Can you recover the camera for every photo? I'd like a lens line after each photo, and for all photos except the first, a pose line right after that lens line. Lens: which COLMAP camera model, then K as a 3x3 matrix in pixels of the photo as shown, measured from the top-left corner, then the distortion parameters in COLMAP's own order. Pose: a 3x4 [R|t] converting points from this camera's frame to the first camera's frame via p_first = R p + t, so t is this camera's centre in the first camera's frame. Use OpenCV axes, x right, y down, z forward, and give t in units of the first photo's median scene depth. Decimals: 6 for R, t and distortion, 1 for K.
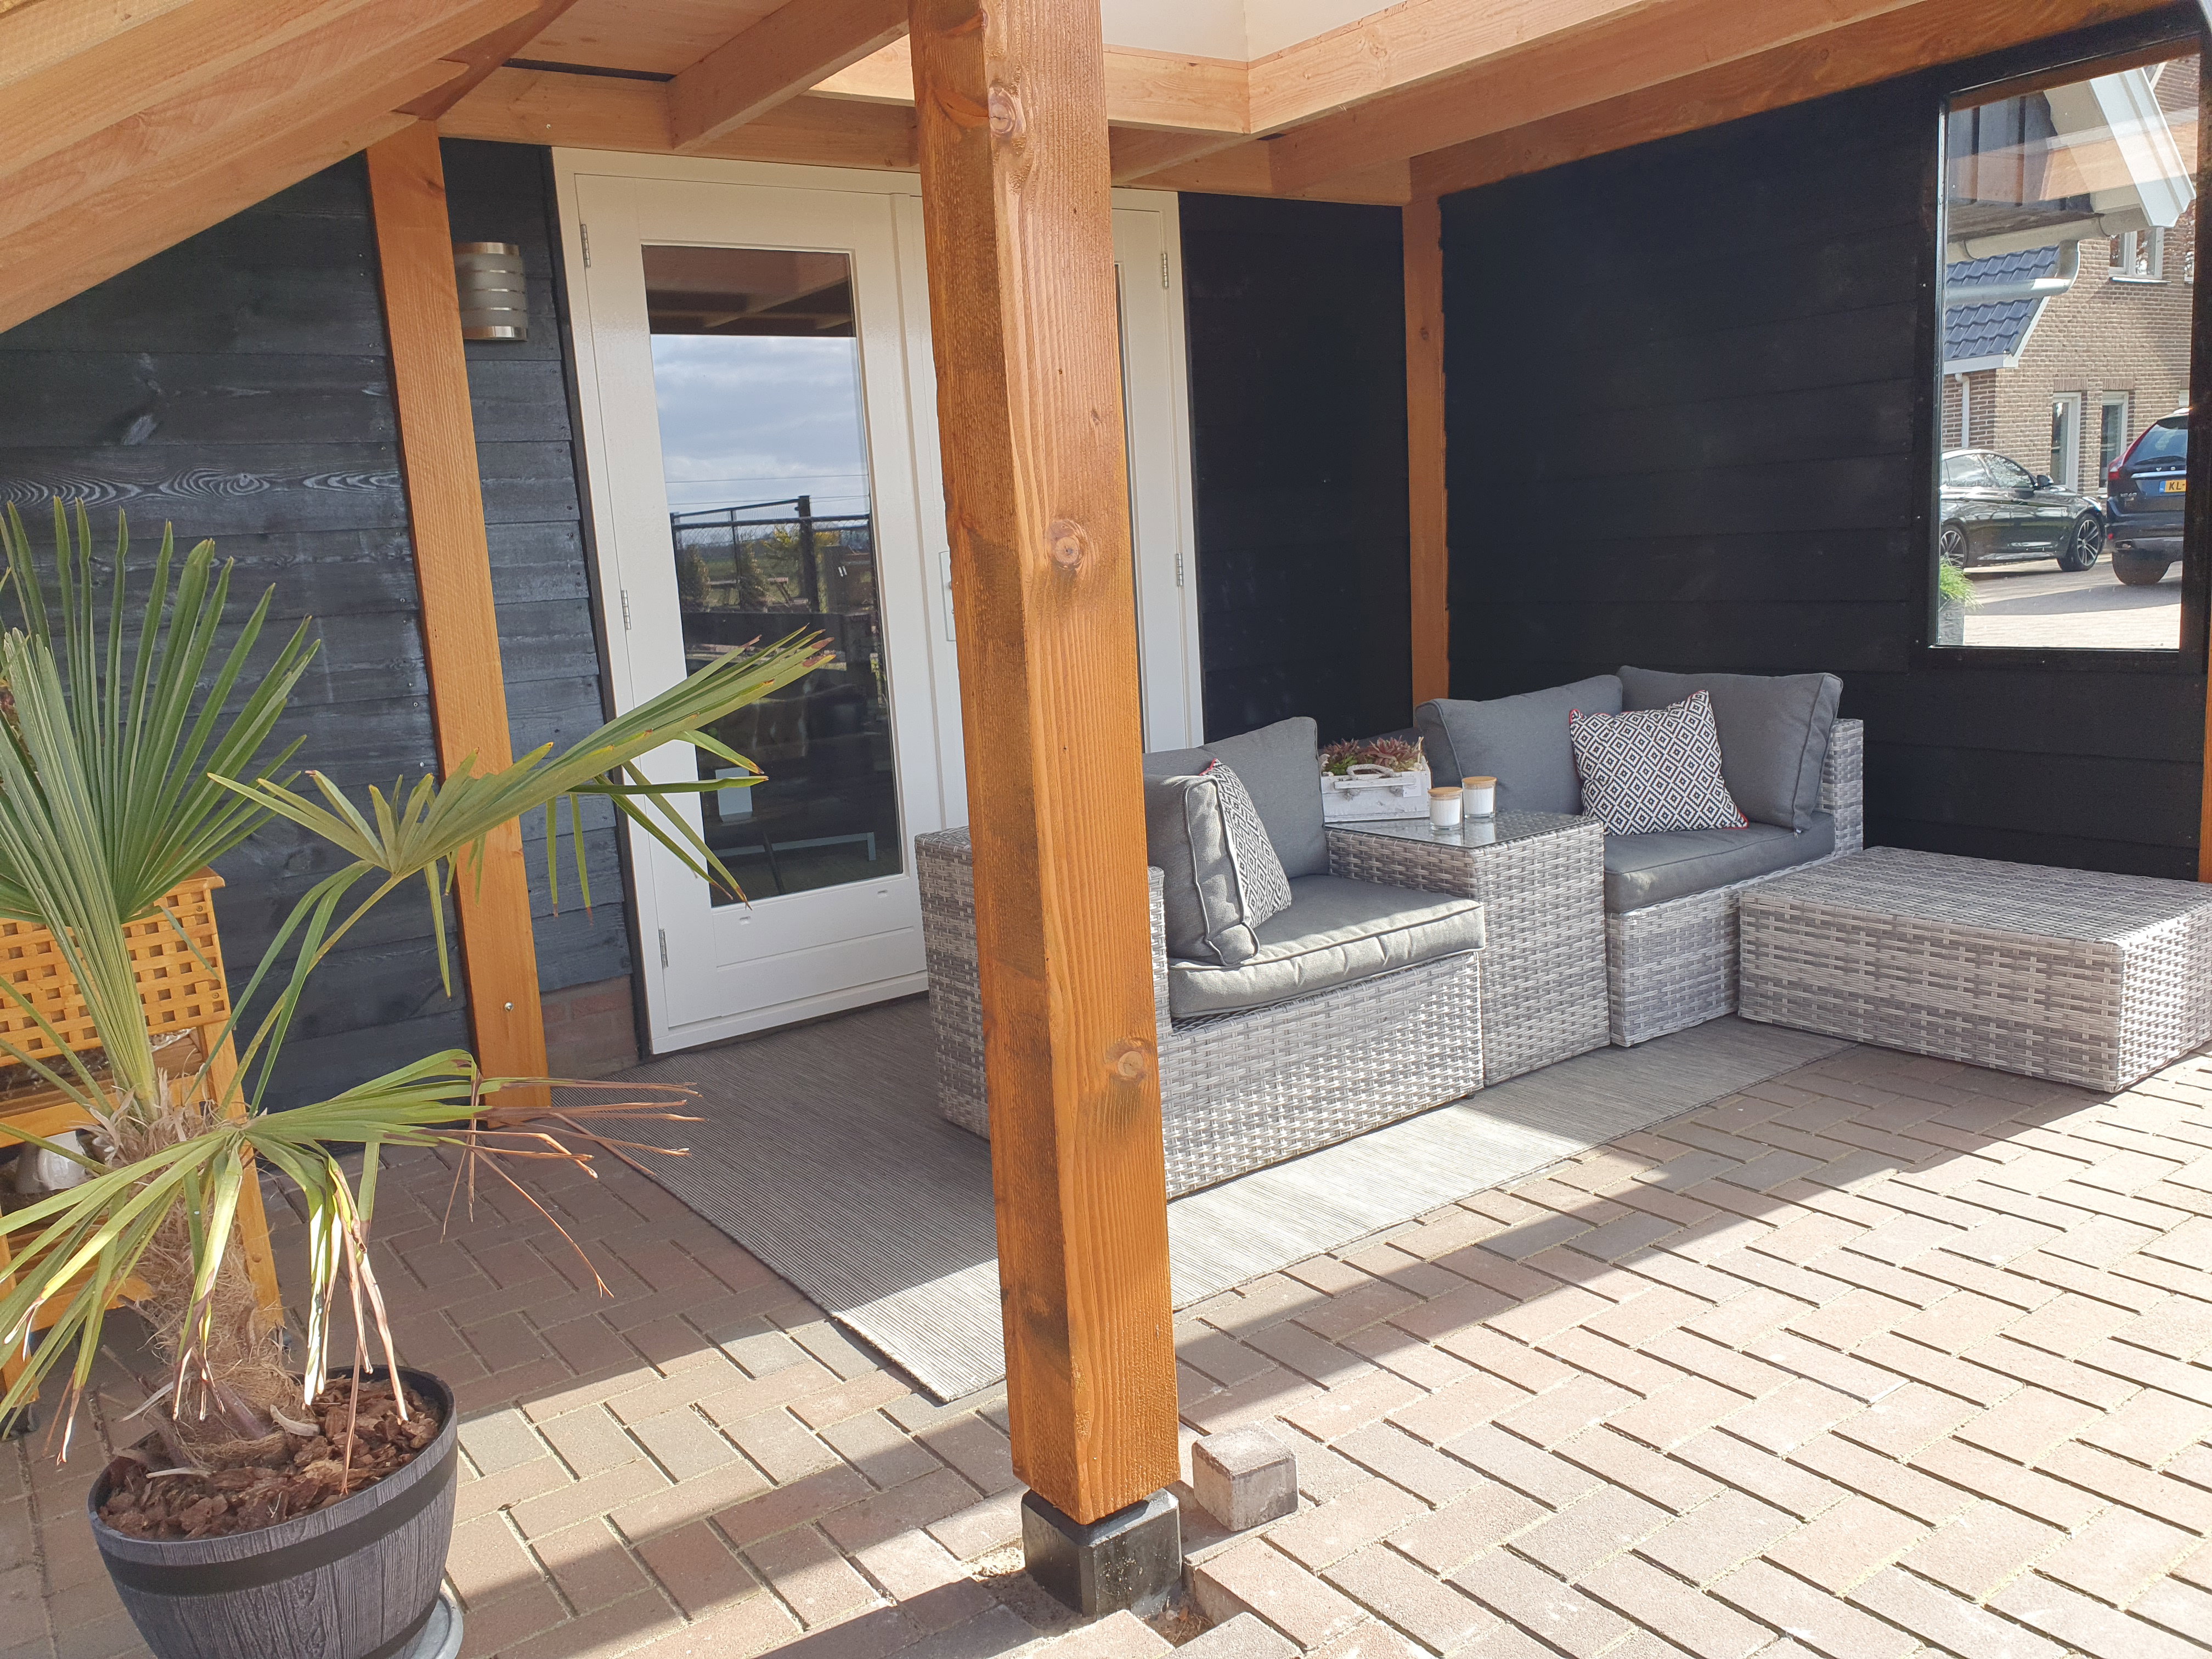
lens RADIAL K [[1743.2, 0, 1106.0], [0, 1743.2, 829.5], [0, 0, 1]] dist [0.001480, -0.000715]
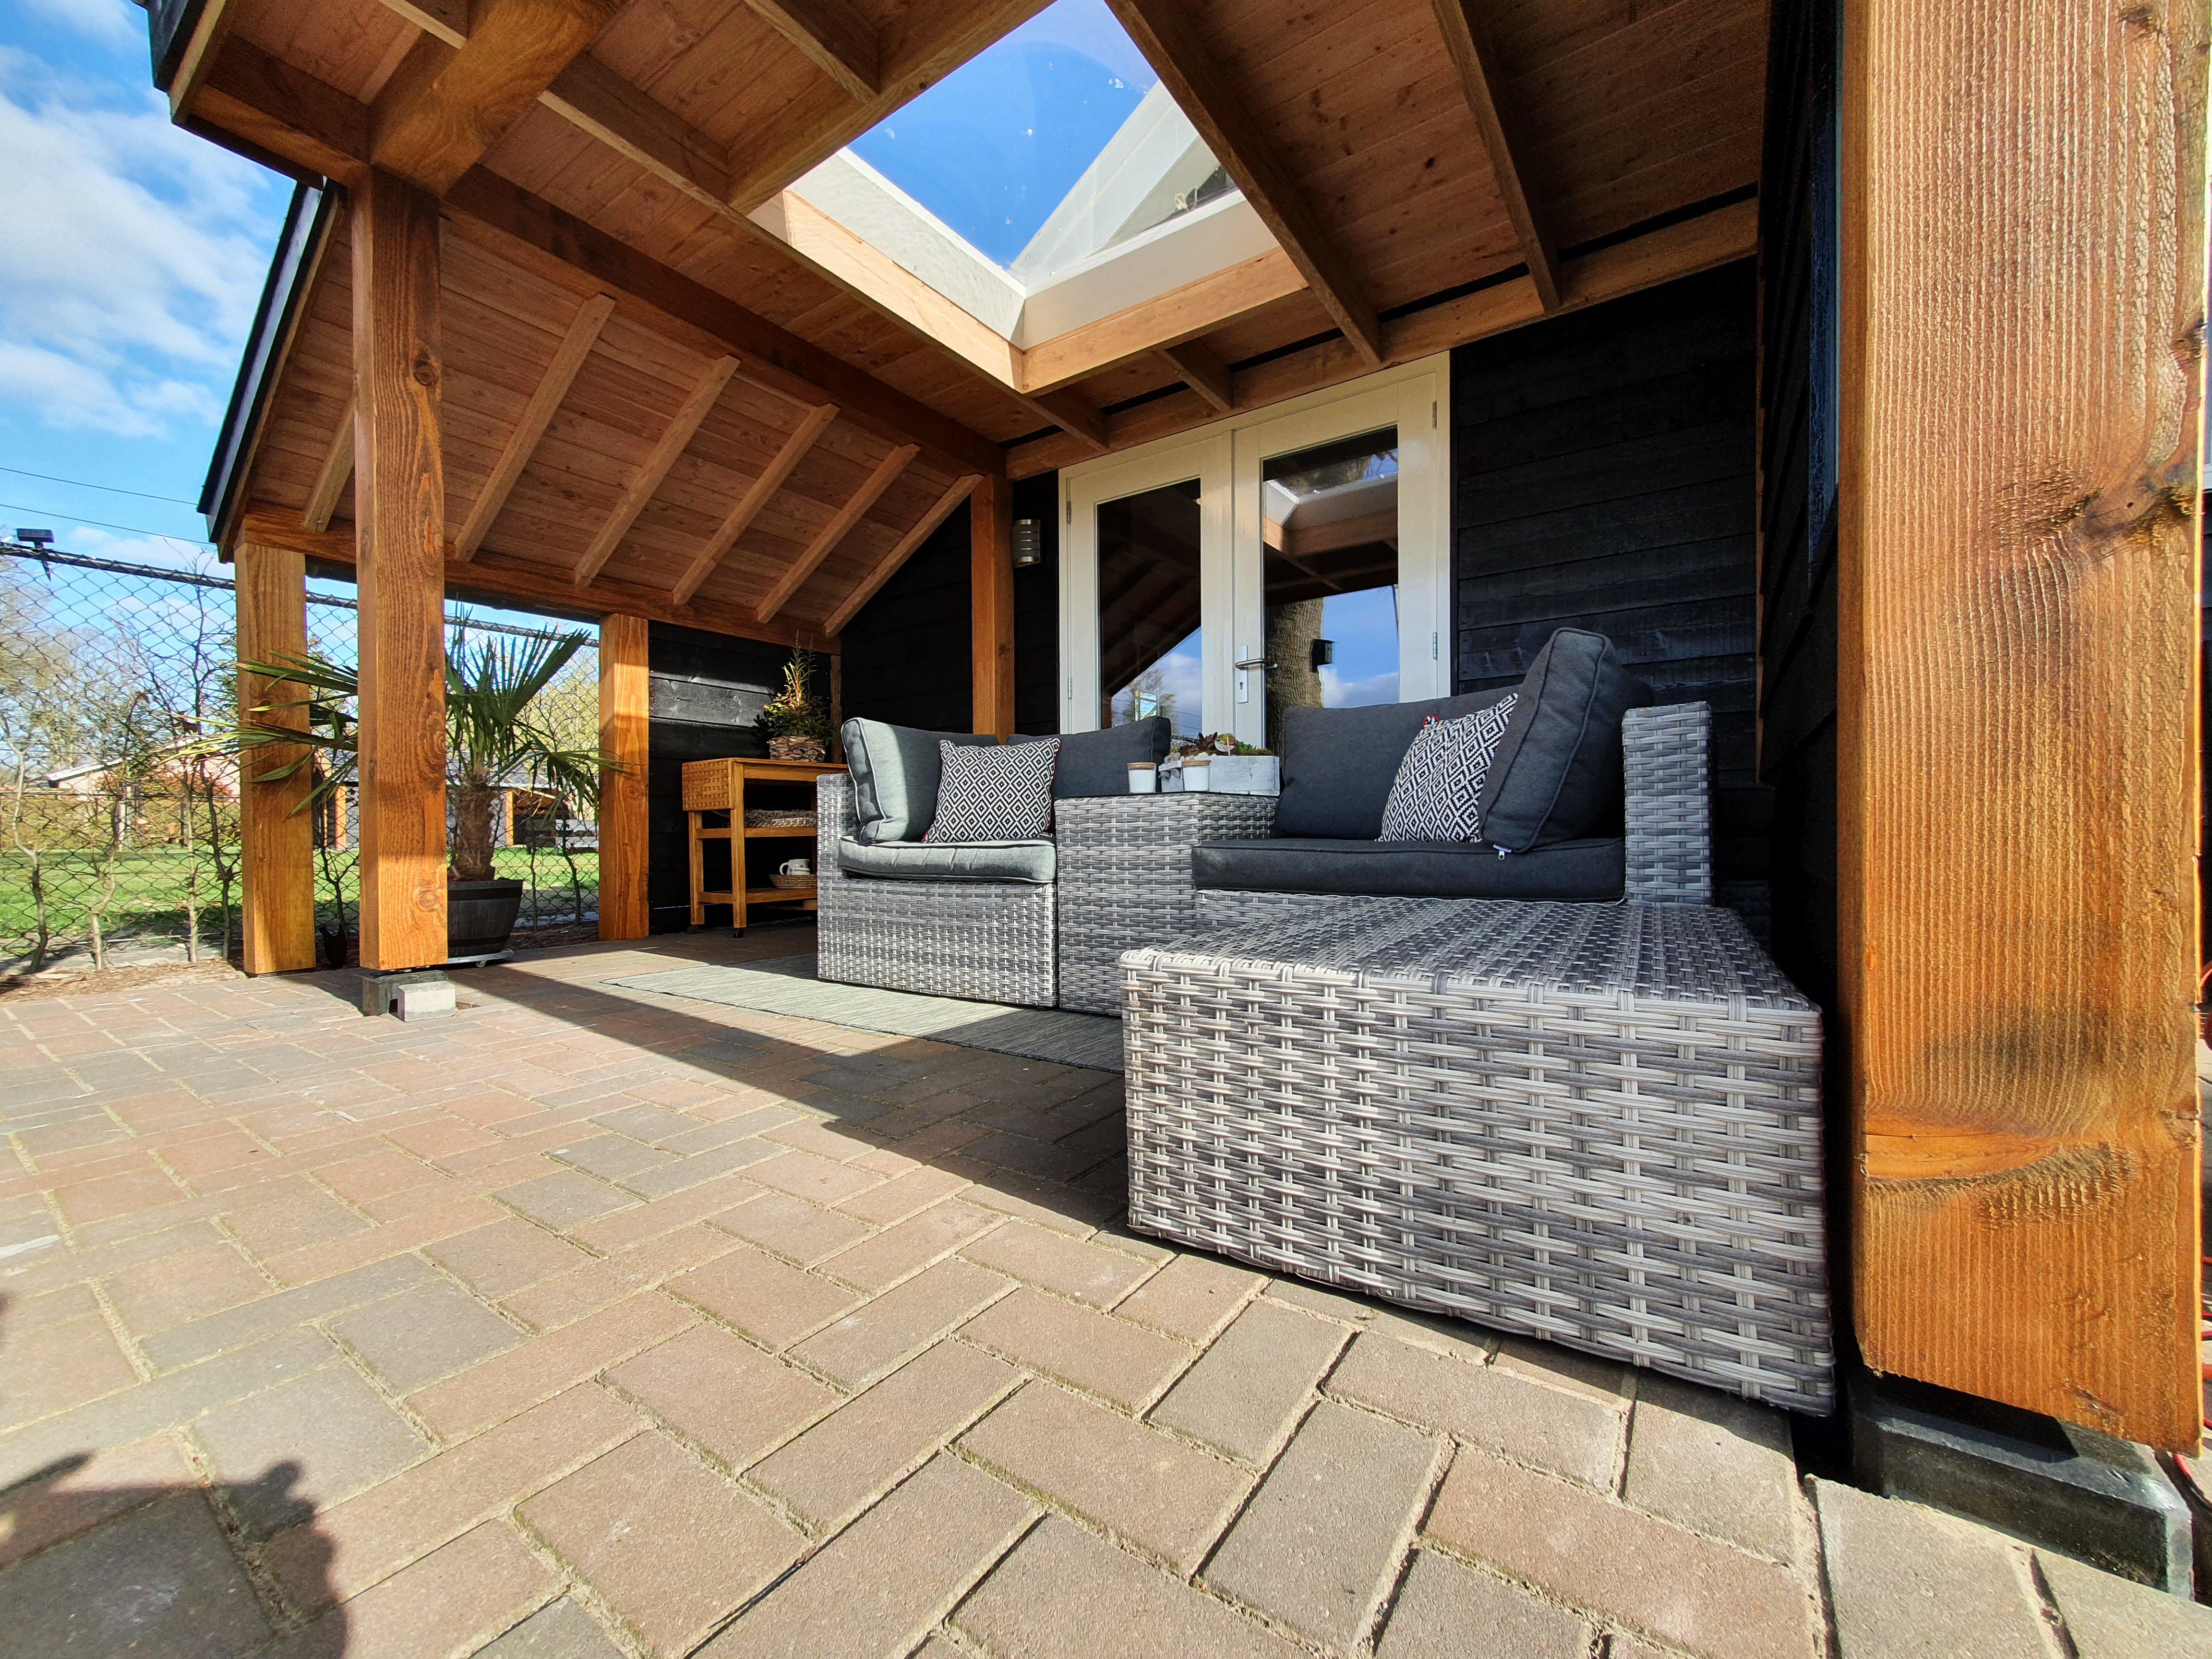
lens RADIAL K [[869.3, 0, 1106.0], [0, 869.3, 829.5], [0, 0, 1]] dist [0.001922, 0.000160]
pose [[0.345261, 0.066160, -0.936172, 0.734136], [-0.173331, 0.984847, 0.005676, 0.021292], [0.922362, 0.160308, 0.351497, 0.780811]]
